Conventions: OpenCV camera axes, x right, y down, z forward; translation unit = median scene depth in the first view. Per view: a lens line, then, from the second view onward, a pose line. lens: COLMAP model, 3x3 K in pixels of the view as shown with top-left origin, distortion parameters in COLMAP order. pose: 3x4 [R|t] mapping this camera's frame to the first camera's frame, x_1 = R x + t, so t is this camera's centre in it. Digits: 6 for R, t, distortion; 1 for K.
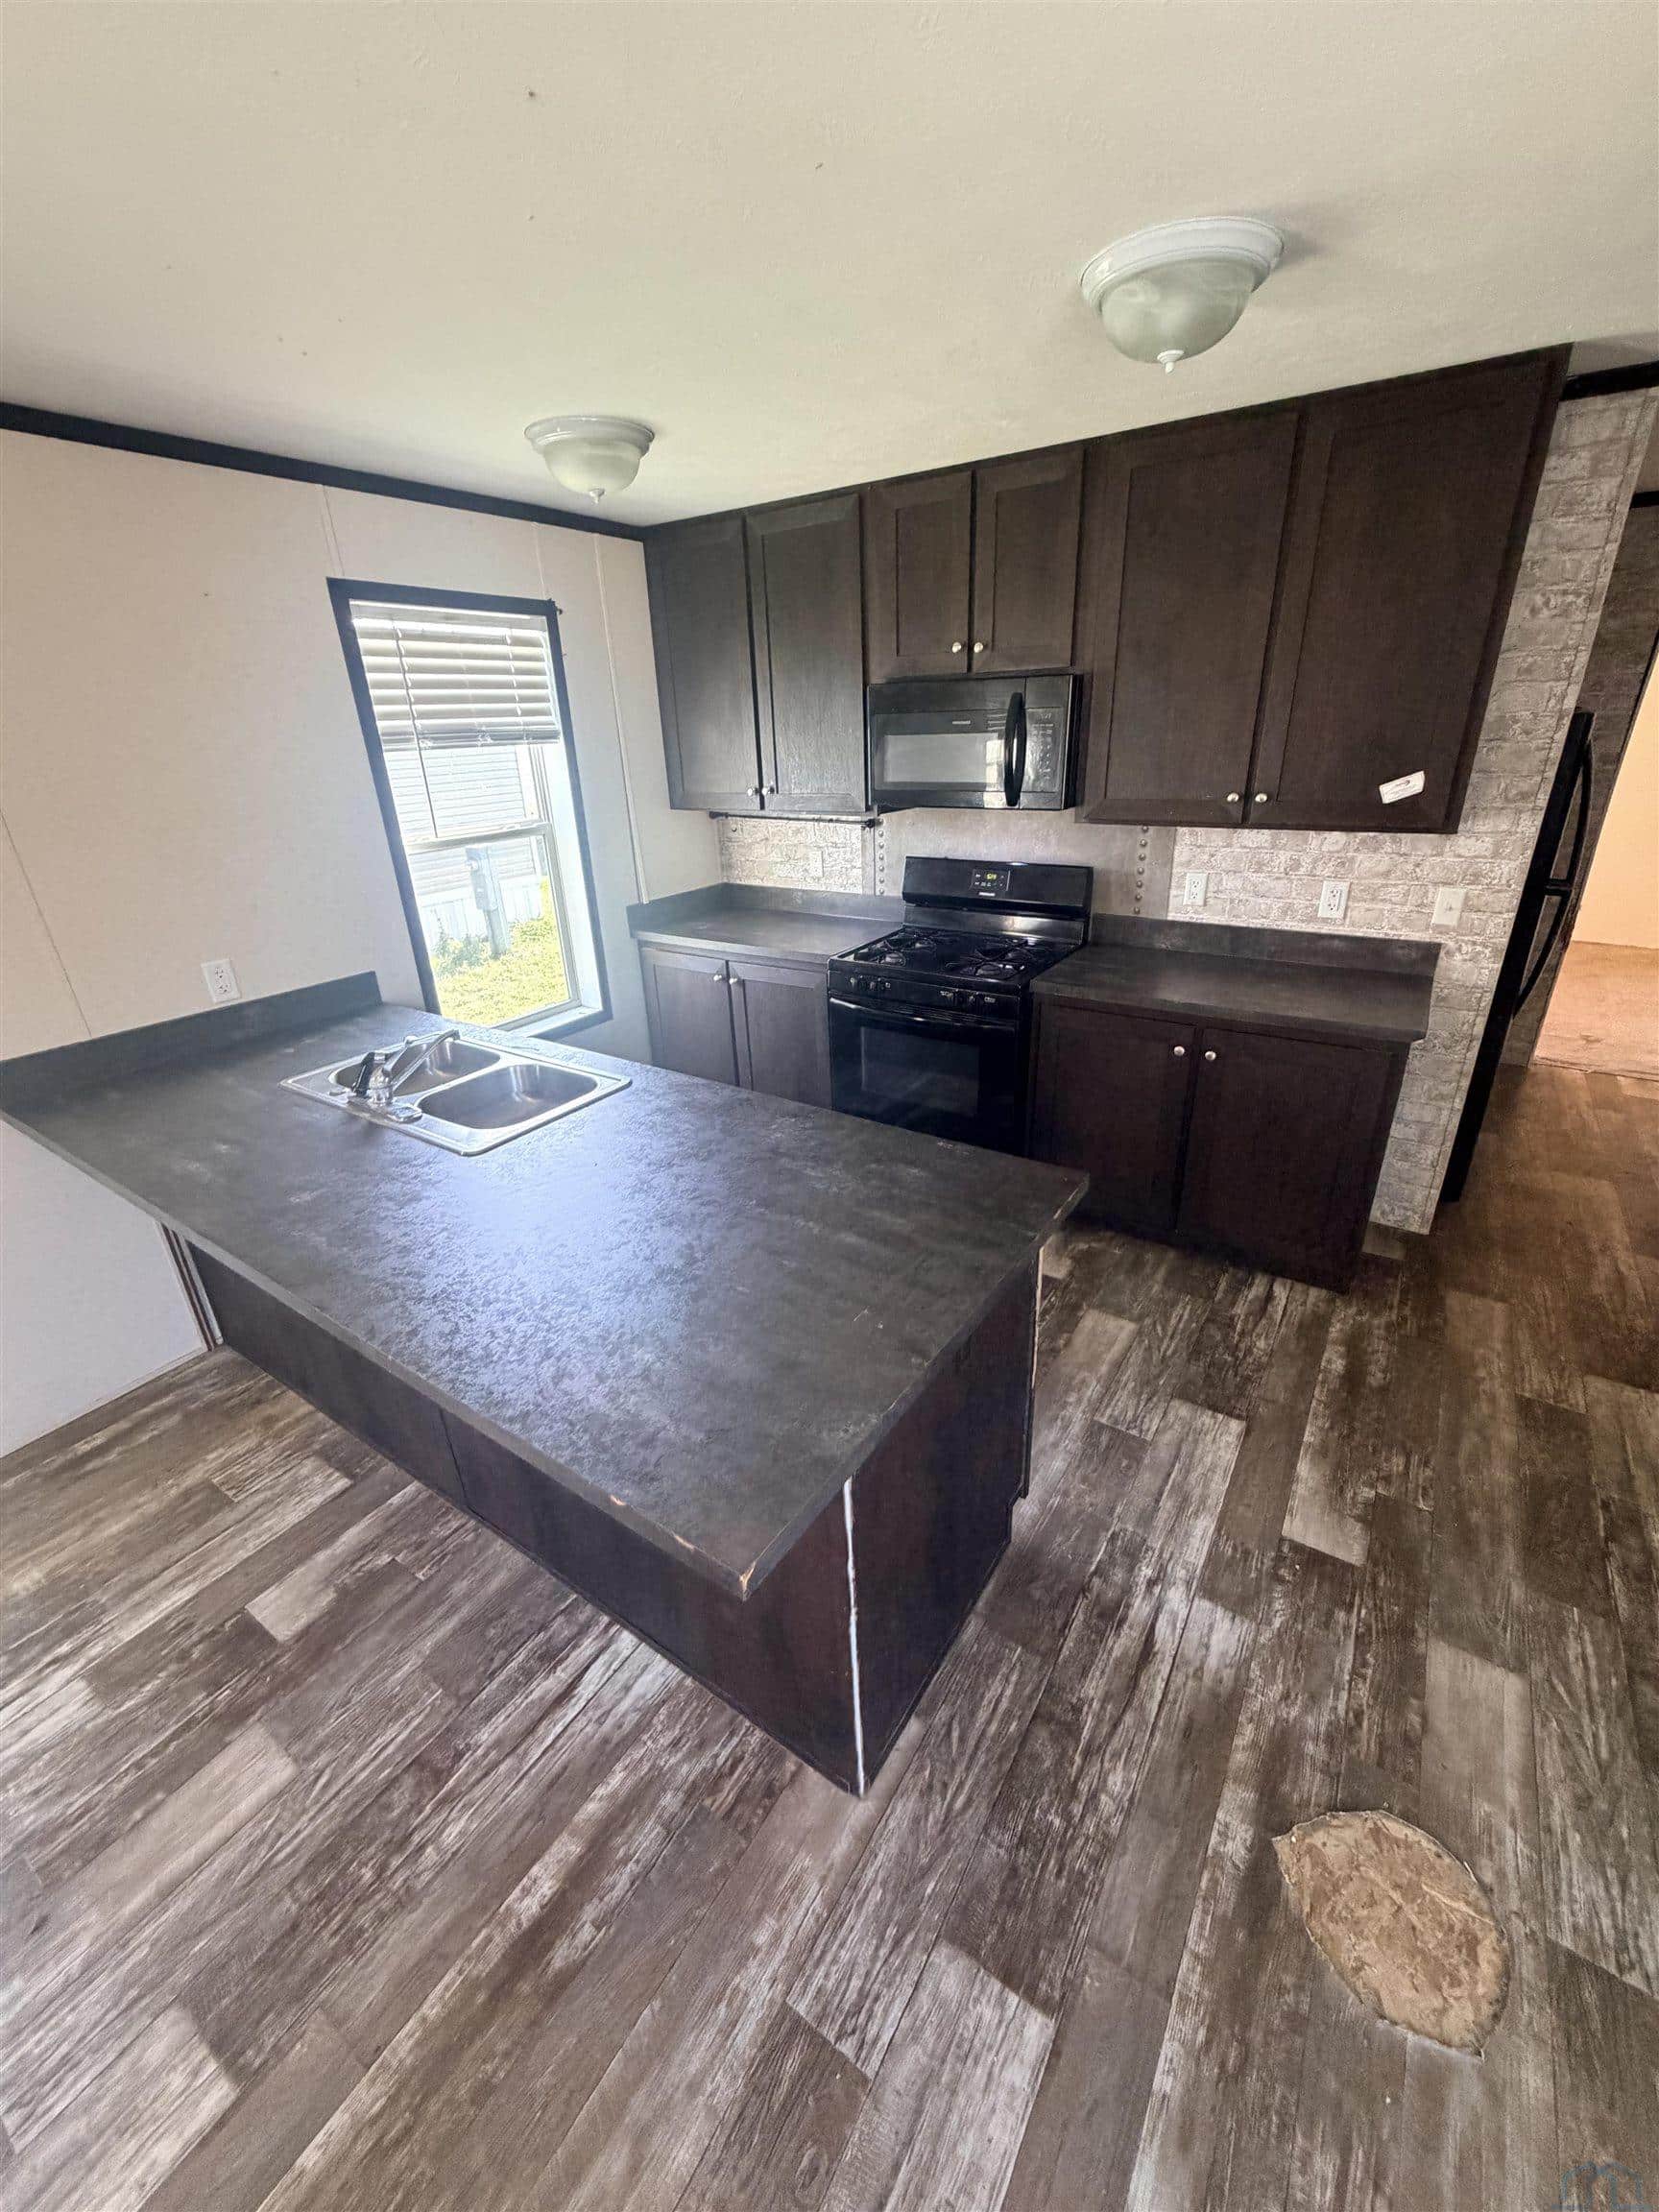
lens RADIAL K [[878.5, 0, 829.4], [0, 878.5, 1092.9], [0, 0, 1]] dist [0.000536, 0.000018]
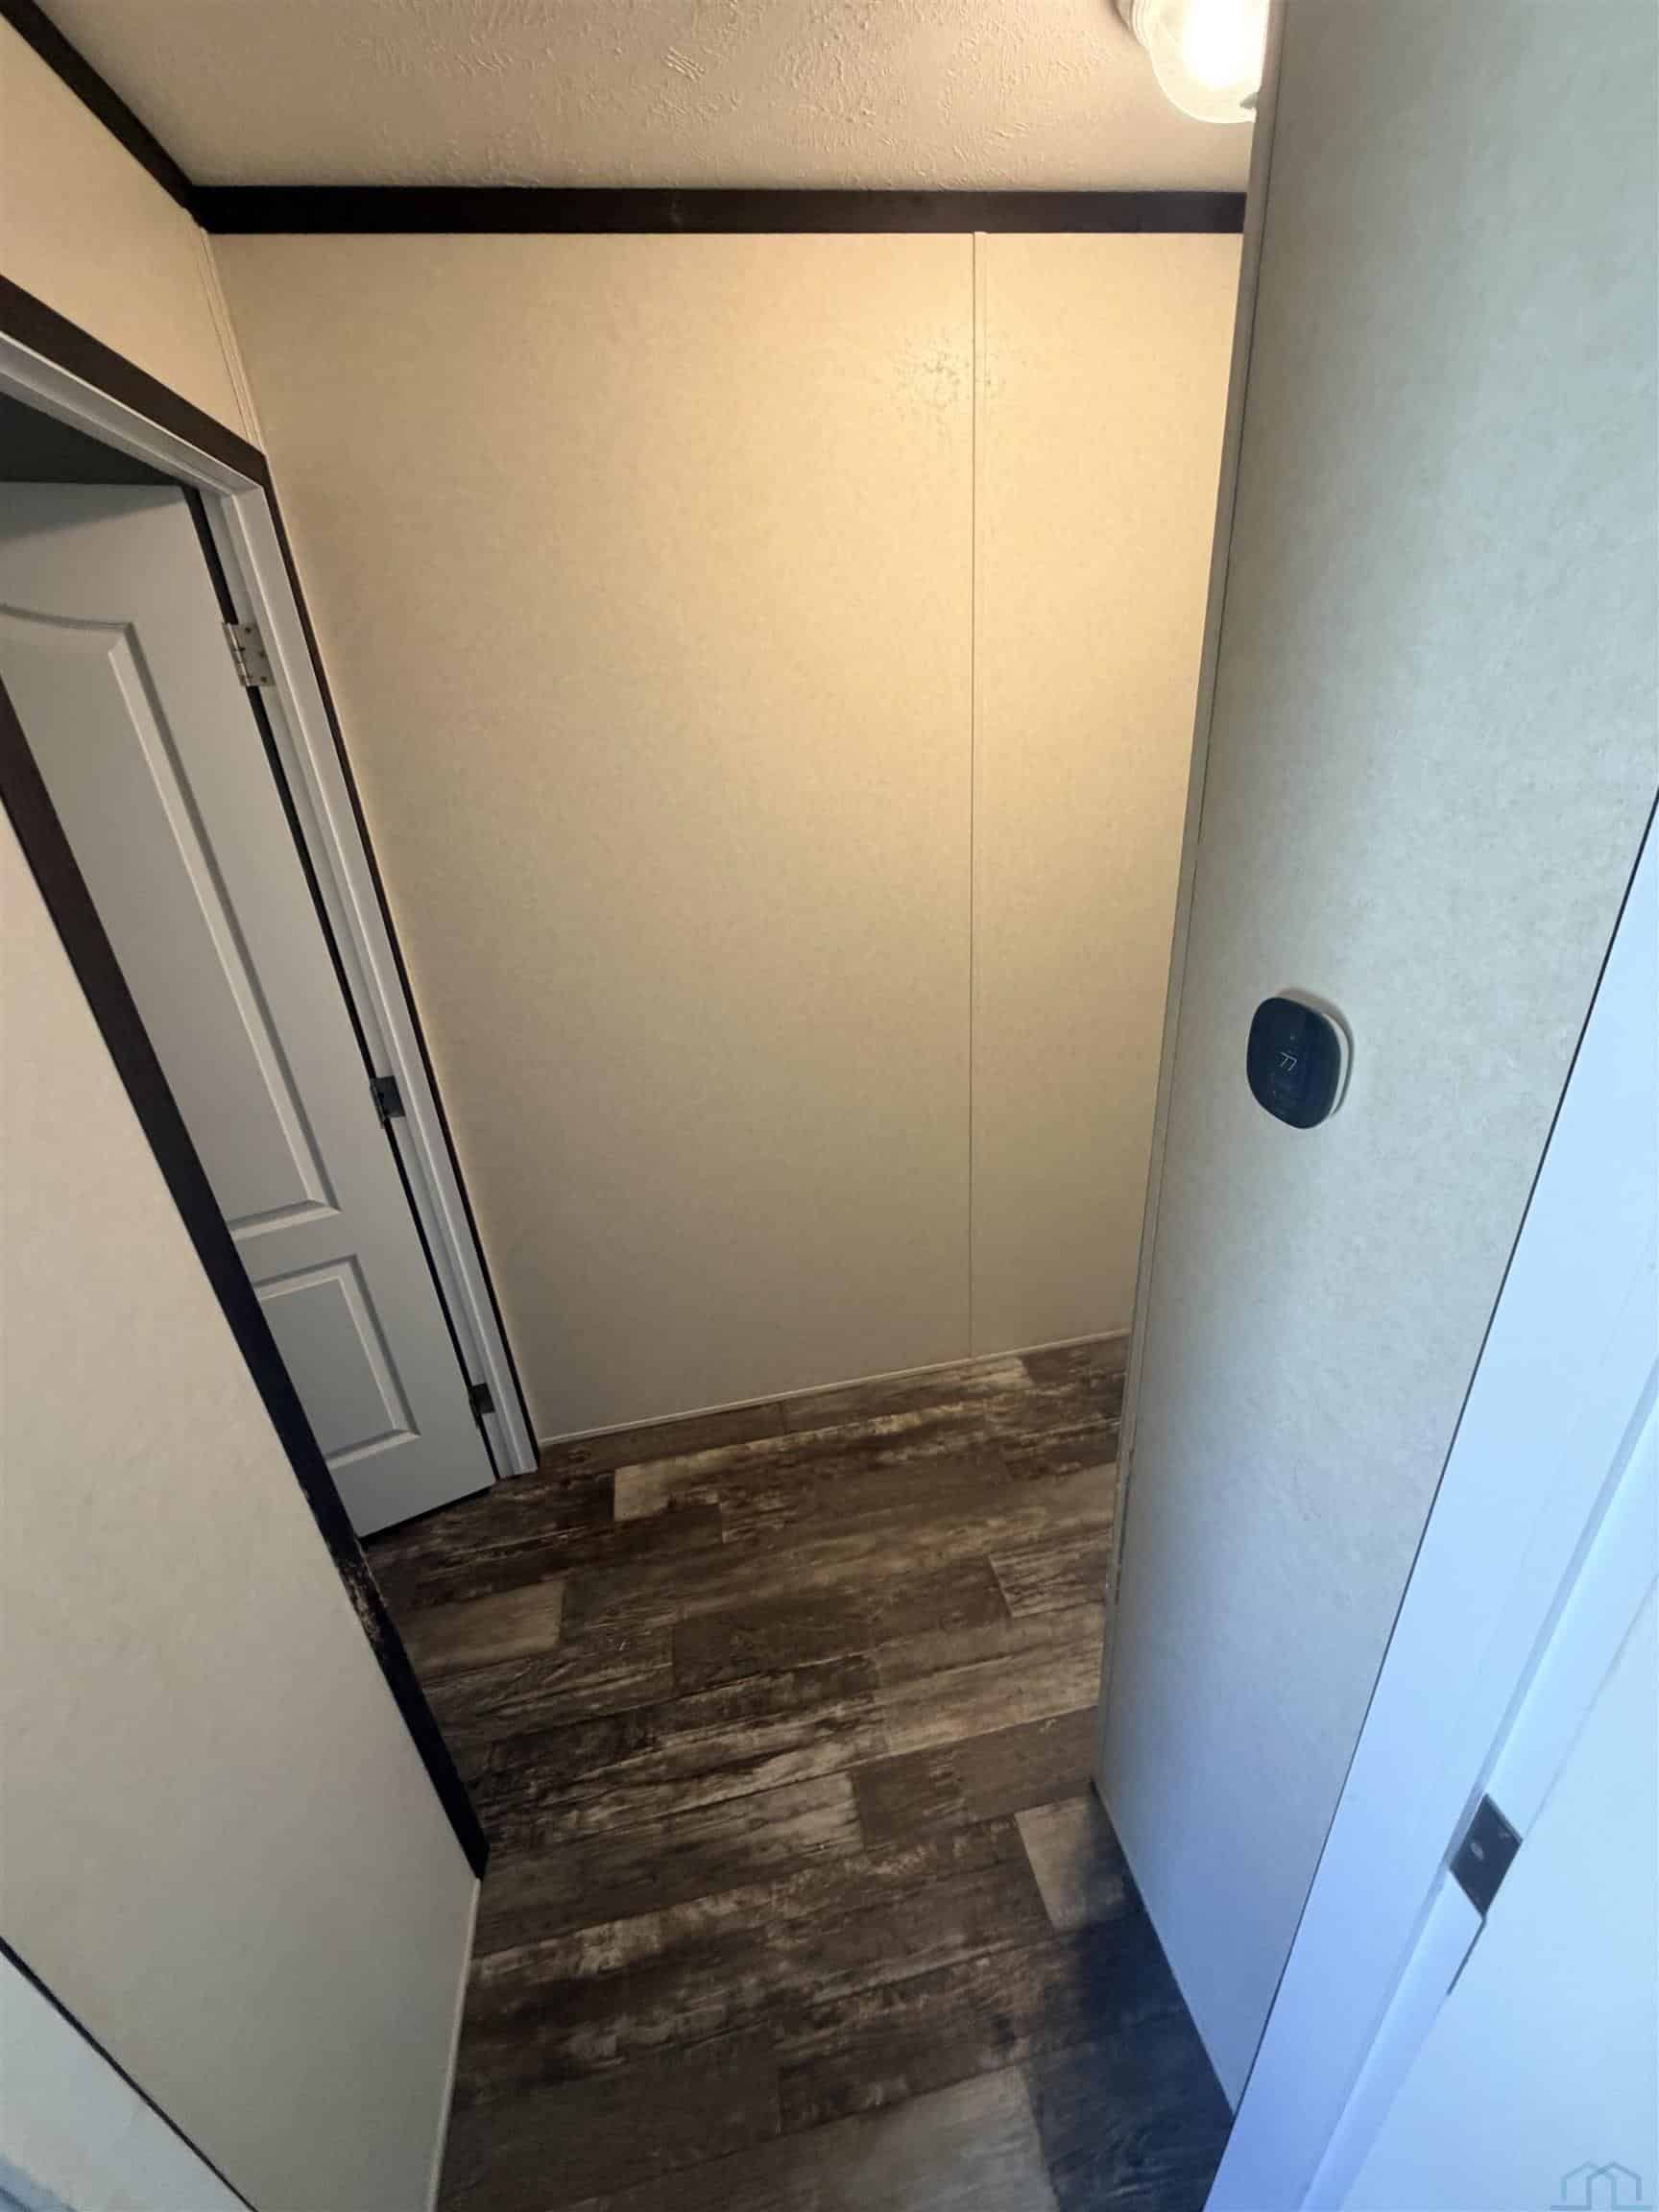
lens RADIAL K [[878.5, 0, 829.6], [0, 878.5, 1099.4], [0, 0, 1]] dist [0.000536, 0.000018]
pose [[0.705093, 0.289064, -0.647523, 0.869759], [-0.234080, 0.956836, 0.172254, -0.208675], [0.669365, 0.030117, 0.742323, 0.393590]]
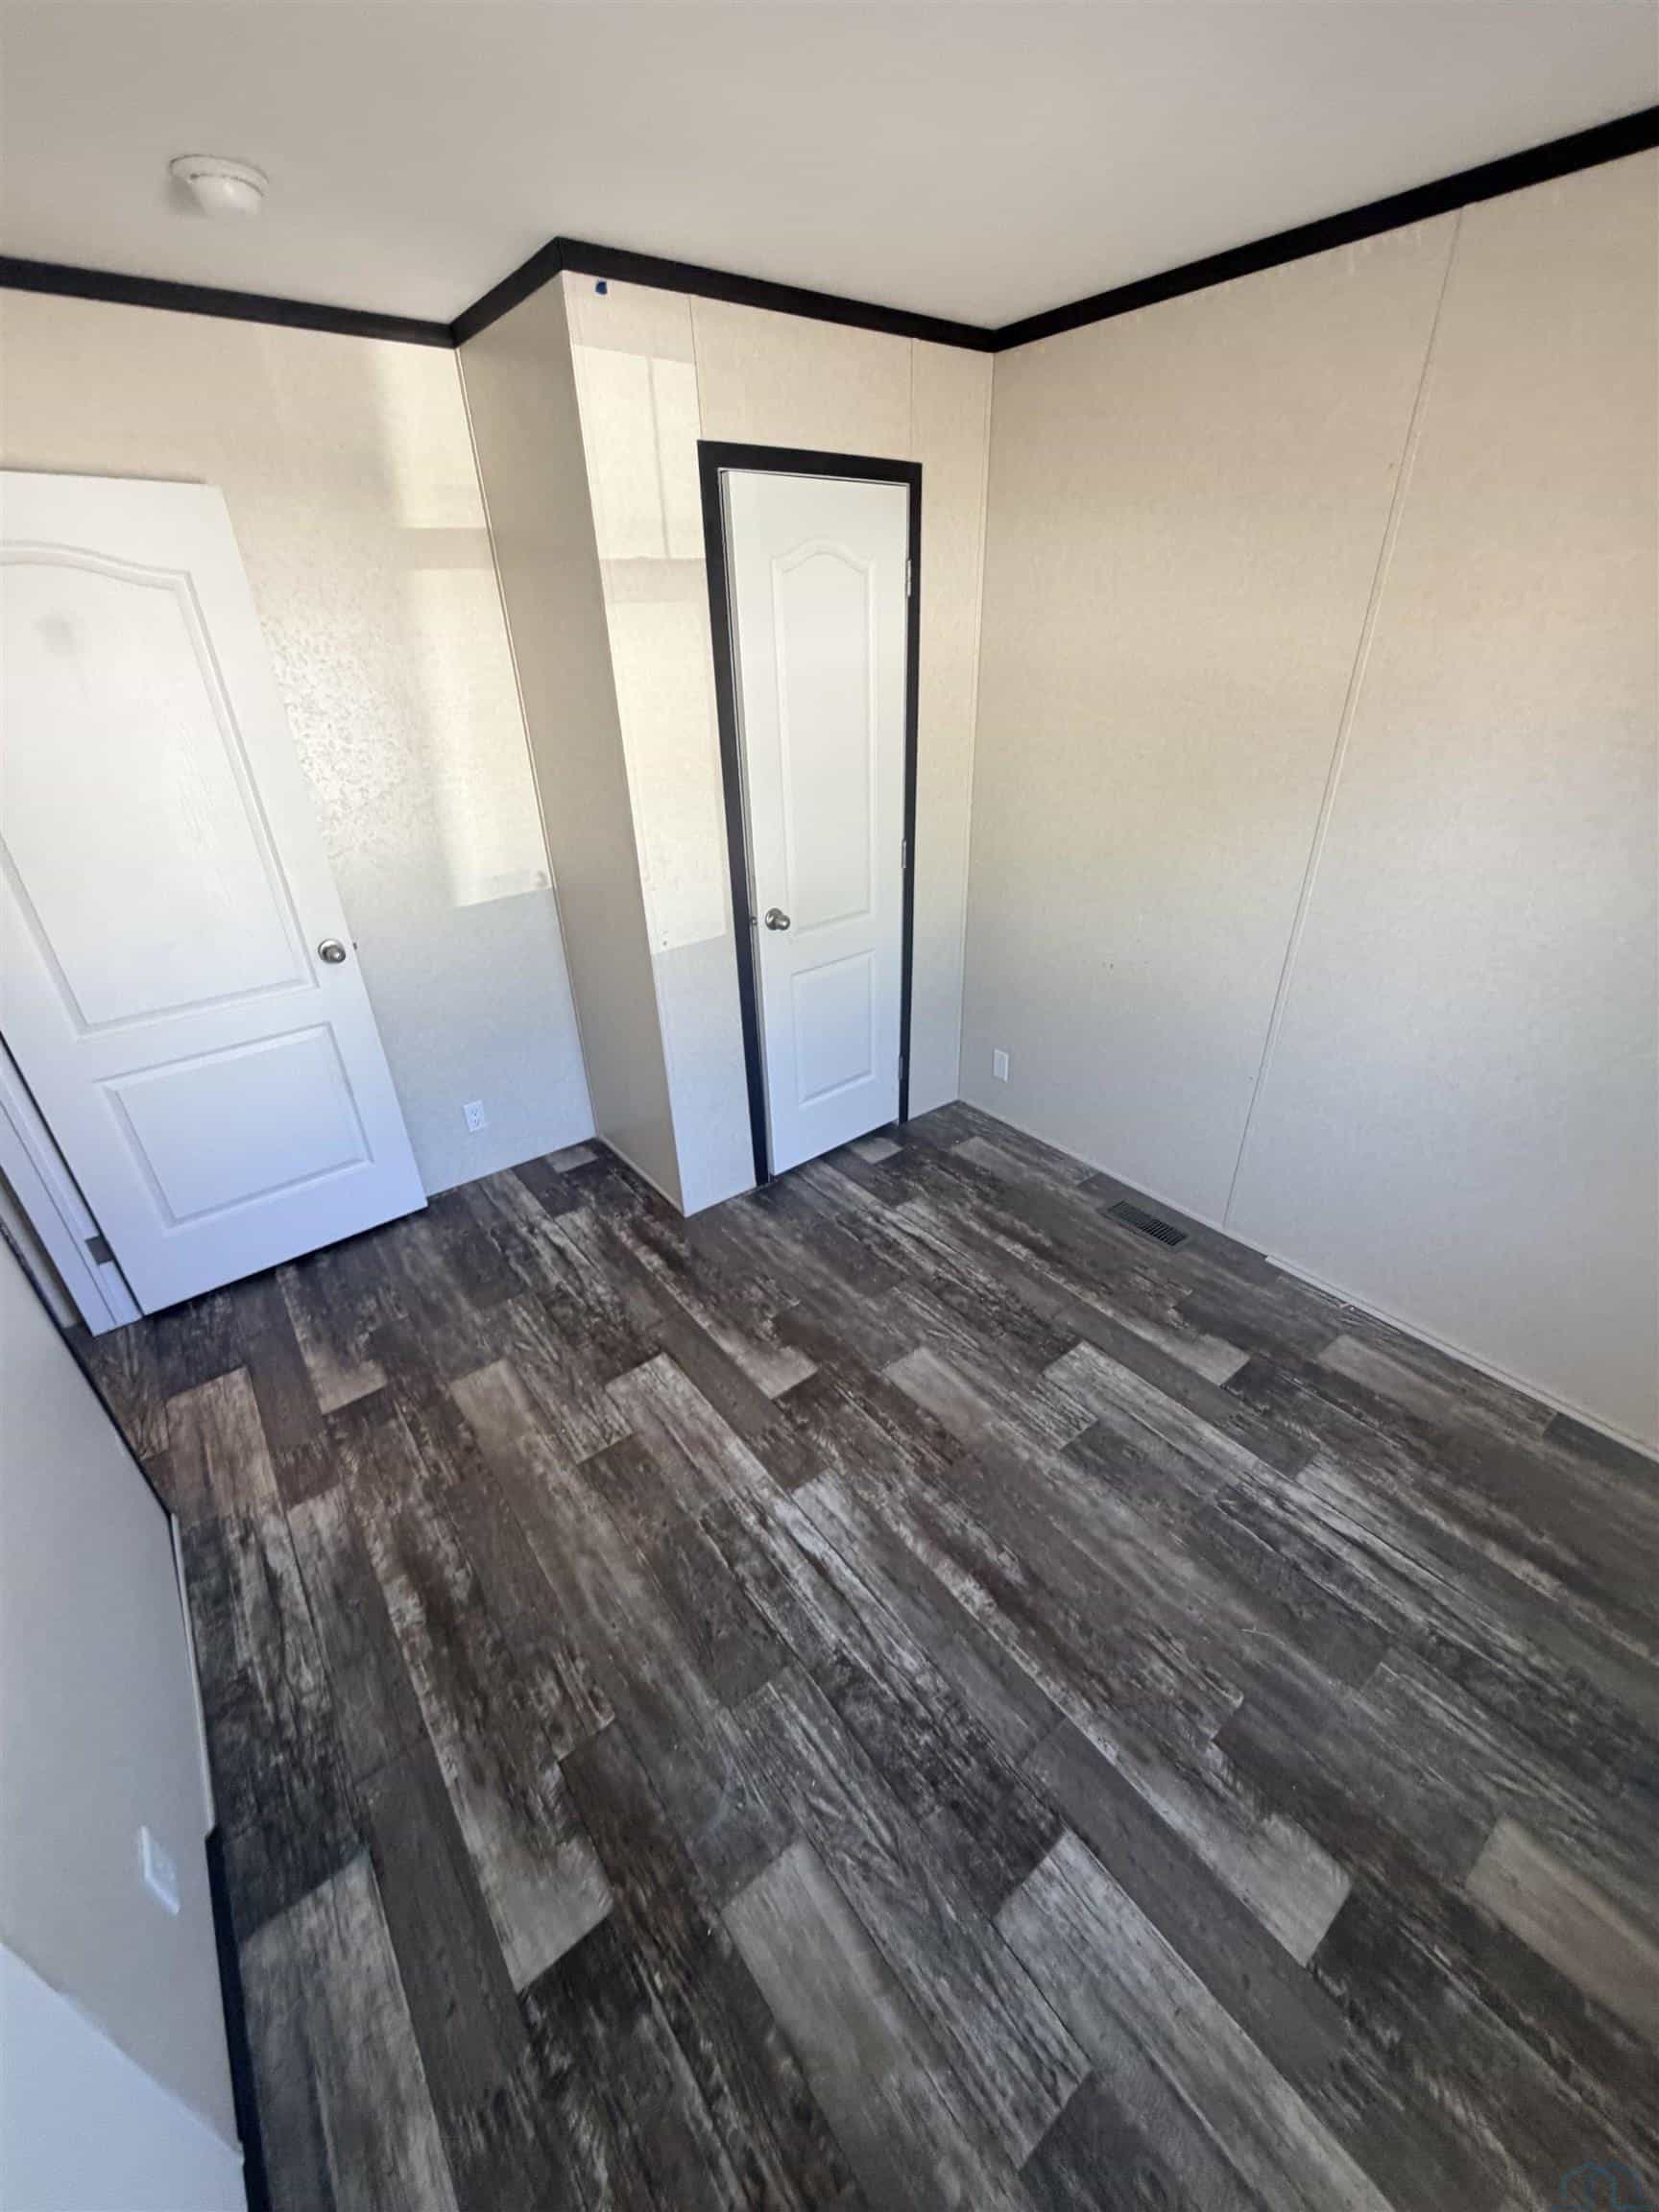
lens RADIAL K [[878.5, 0, 825.0], [0, 878.5, 1093.8], [0, 0, 1]] dist [0.000536, 0.000018]
pose [[0.318659, -0.423470, 0.848015, -0.315445], [0.381740, 0.876227, 0.294111, -0.183652], [-0.867601, 0.230000, 0.440873, 0.424364]]
